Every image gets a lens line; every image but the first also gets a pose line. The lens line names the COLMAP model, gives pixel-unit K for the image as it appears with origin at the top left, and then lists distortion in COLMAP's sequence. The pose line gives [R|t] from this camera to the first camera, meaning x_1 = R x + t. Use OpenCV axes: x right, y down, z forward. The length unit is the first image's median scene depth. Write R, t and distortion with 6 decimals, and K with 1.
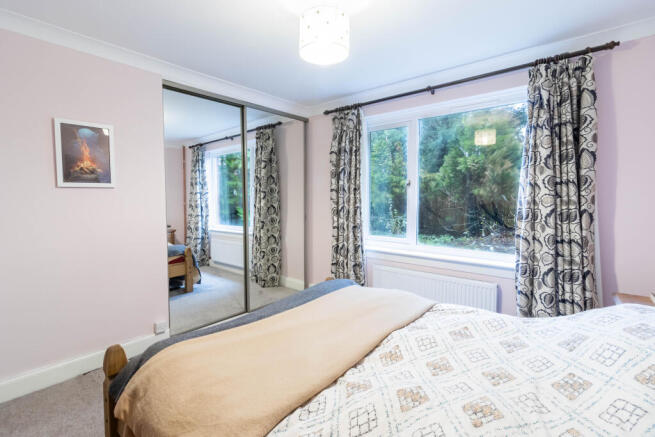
lens RADIAL K [[311.2, 0, 324.7], [0, 311.2, 208.2], [0, 0, 1]] dist [-0.000554, -0.000008]
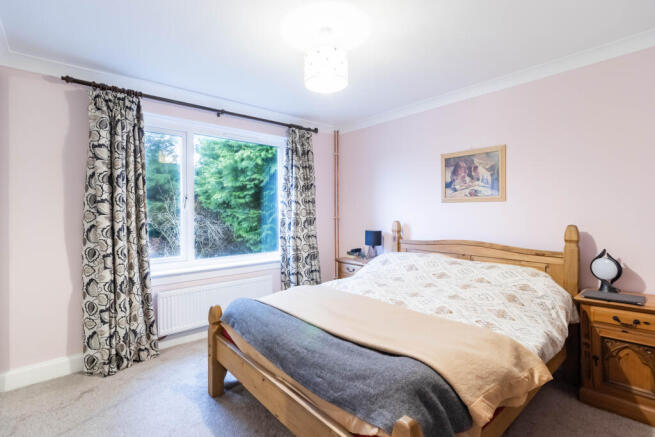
lens RADIAL K [[311.2, 0, 324.7], [0, 311.2, 208.2], [0, 0, 1]] dist [-0.000554, -0.000008]
pose [[0.145610, 0.007817, 0.989311, -0.665312], [0.038823, 0.999153, -0.013609, -0.016707], [-0.988580, 0.040390, 0.145183, 0.484552]]
